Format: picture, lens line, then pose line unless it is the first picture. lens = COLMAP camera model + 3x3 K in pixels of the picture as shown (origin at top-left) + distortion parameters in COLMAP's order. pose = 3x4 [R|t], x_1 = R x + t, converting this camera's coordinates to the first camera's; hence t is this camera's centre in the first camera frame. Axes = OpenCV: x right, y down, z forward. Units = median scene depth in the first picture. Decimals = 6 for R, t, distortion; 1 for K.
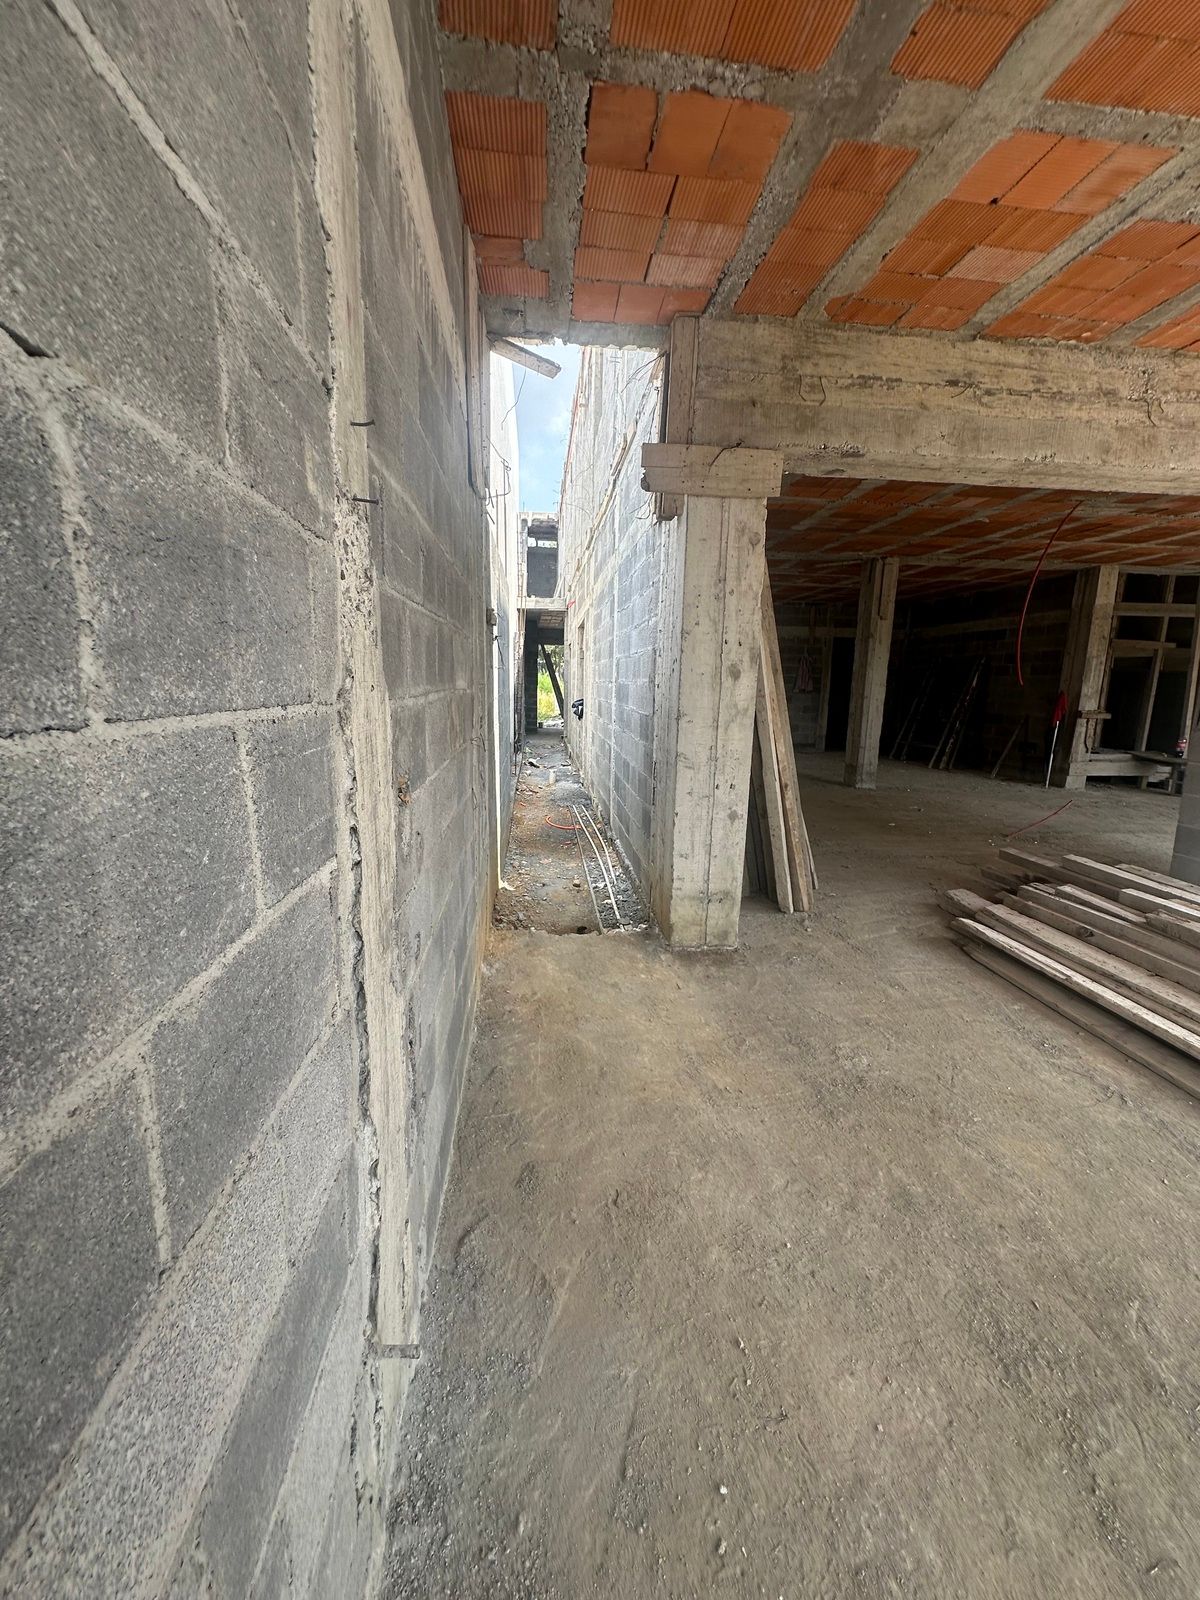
lens RADIAL K [[646.7, 0, 600.0], [0, 646.7, 800.0], [0, 0, 1]] dist [-0.001335, -0.000034]
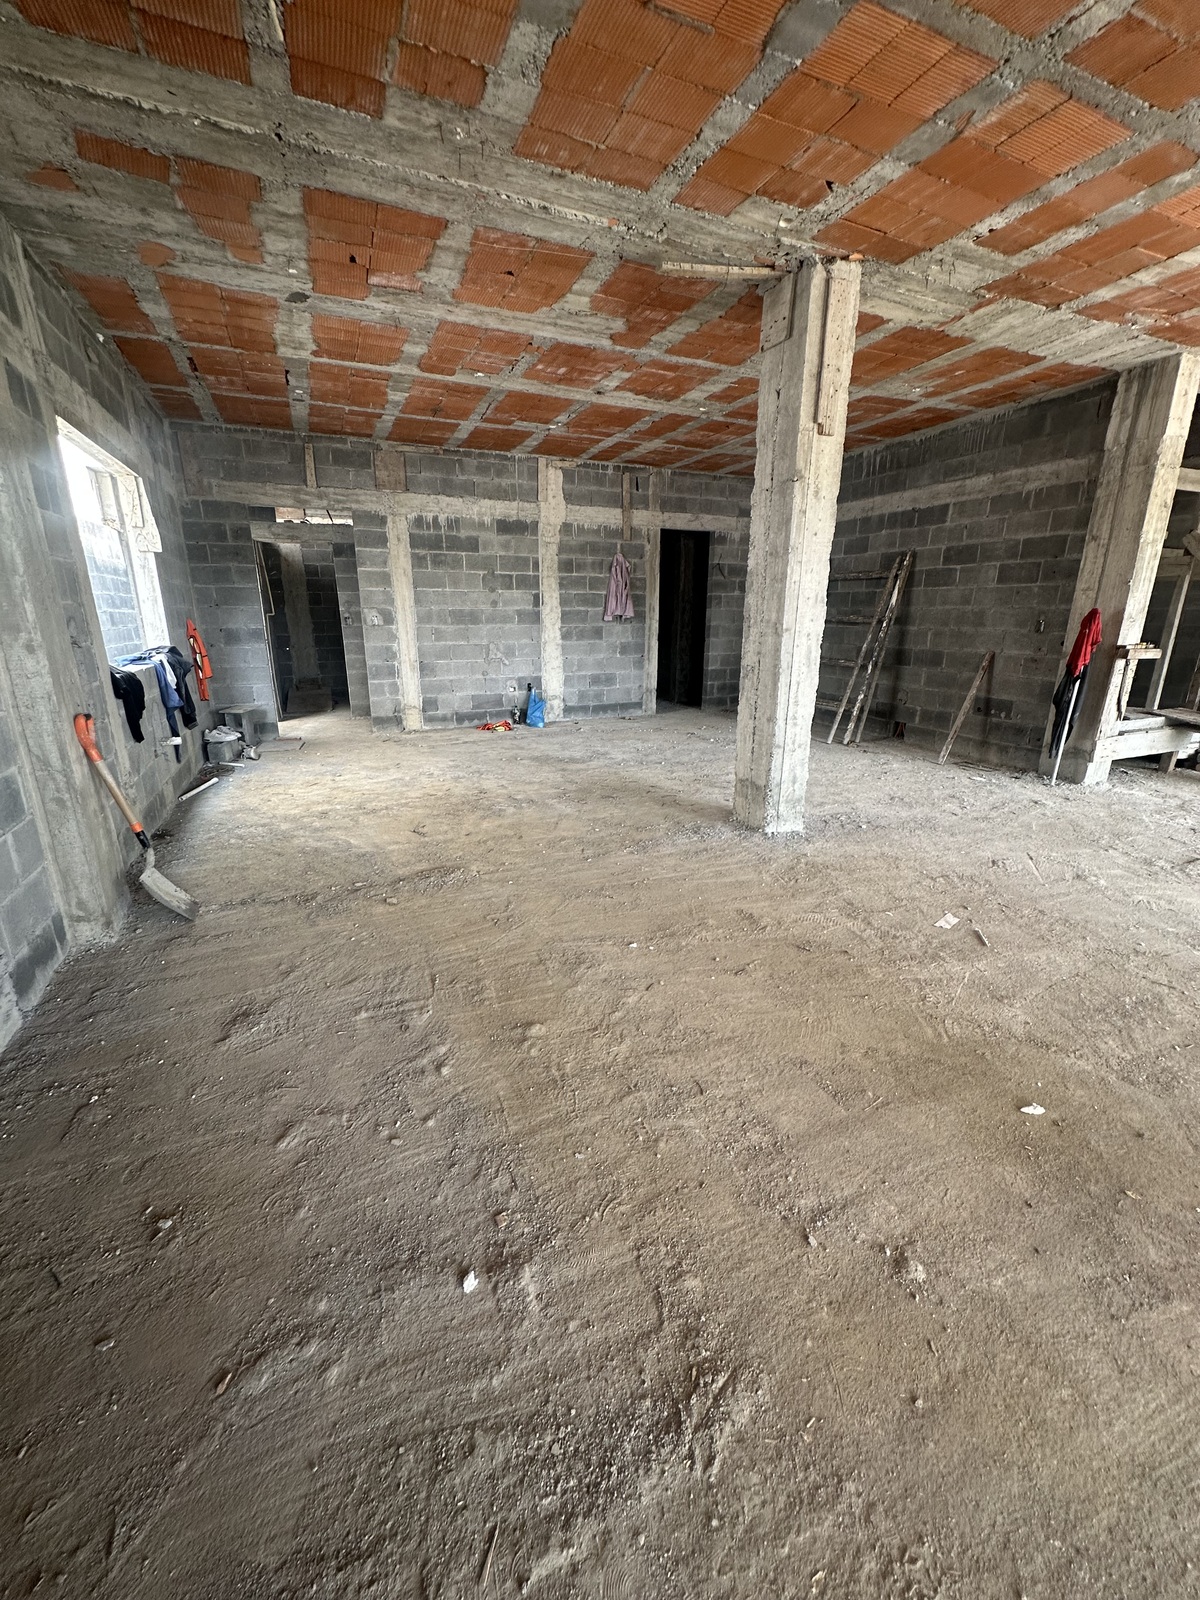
lens RADIAL K [[646.7, 0, 600.0], [0, 646.7, 800.0], [0, 0, 1]] dist [-0.001335, -0.000034]
pose [[0.954394, -0.098950, 0.281676, 0.155512], [0.069152, 0.991088, 0.113851, -0.100591], [-0.290432, -0.089180, 0.952731, 0.592496]]
